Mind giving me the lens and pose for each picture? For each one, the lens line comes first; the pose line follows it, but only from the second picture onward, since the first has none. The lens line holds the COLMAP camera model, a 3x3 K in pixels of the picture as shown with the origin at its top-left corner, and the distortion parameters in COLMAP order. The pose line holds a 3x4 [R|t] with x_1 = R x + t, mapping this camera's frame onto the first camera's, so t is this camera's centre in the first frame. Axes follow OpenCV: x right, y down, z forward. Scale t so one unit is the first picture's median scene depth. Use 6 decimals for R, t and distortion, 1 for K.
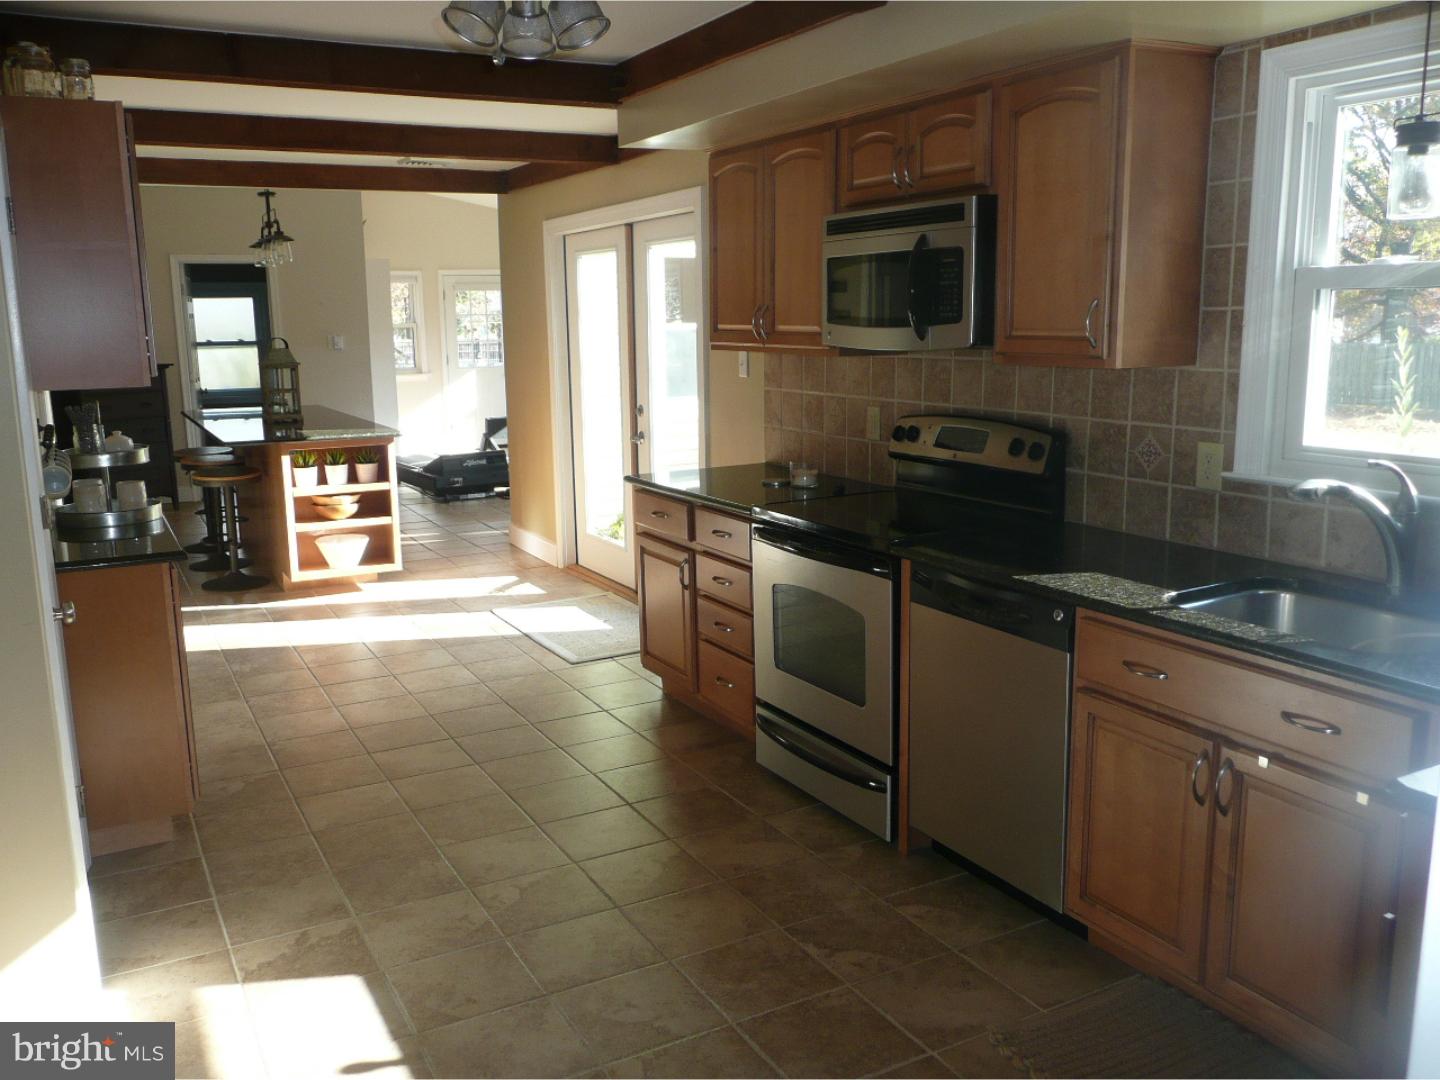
lens RADIAL K [[1213.4, 0, 720.7], [0, 1213.4, 544.9], [0, 0, 1]] dist [-0.005880, -0.005771]
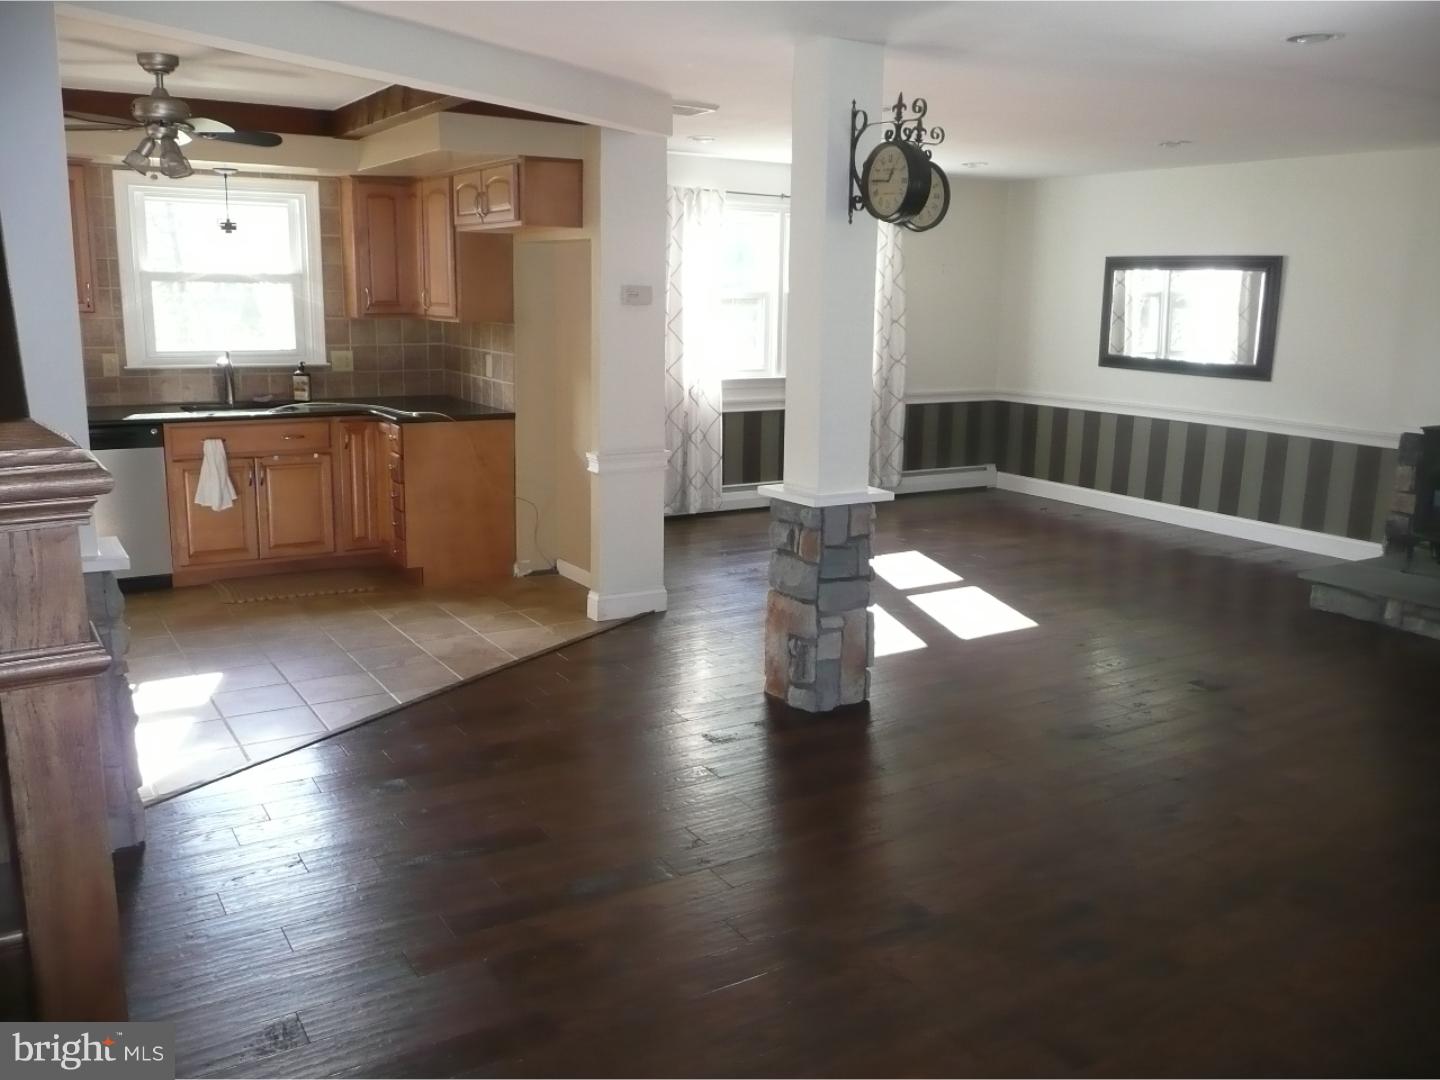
lens RADIAL K [[1213.4, 0, 719.9], [0, 1213.4, 538.9], [0, 0, 1]] dist [-0.005880, -0.005771]
pose [[-0.058172, -0.190093, 0.980041, -1.810862], [0.172866, 0.964956, 0.197428, -0.008021], [-0.983226, 0.180901, -0.023272, 0.090774]]
